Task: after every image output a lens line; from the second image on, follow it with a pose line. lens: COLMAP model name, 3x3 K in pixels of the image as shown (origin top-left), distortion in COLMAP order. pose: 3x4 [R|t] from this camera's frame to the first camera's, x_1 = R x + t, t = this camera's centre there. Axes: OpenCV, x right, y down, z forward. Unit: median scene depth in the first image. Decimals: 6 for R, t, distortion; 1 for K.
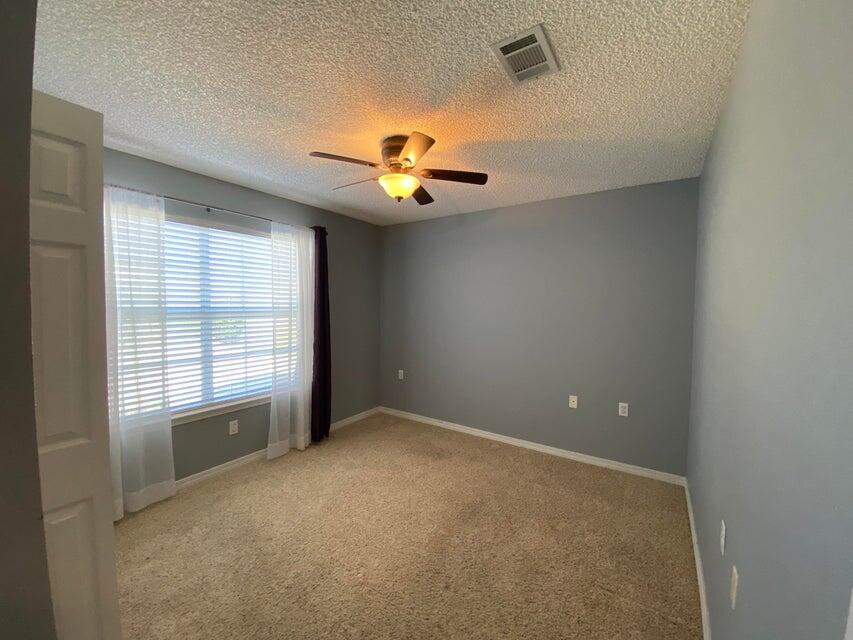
lens RADIAL K [[343.1, 0, 425.6], [0, 343.1, 318.4], [0, 0, 1]] dist [0.011835, -0.013684]
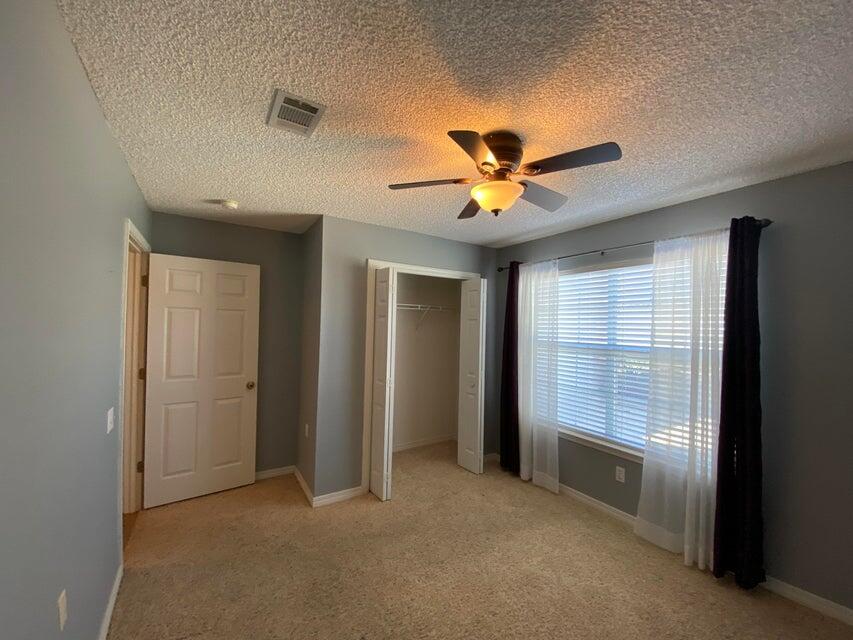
lens RADIAL K [[343.1, 0, 429.1], [0, 343.1, 325.6], [0, 0, 1]] dist [0.011835, -0.013684]
pose [[-0.392914, -0.043206, -0.918559, 0.610107], [-0.085204, 0.996309, -0.010417, -0.036131], [0.915619, 0.074172, -0.395146, 1.018402]]
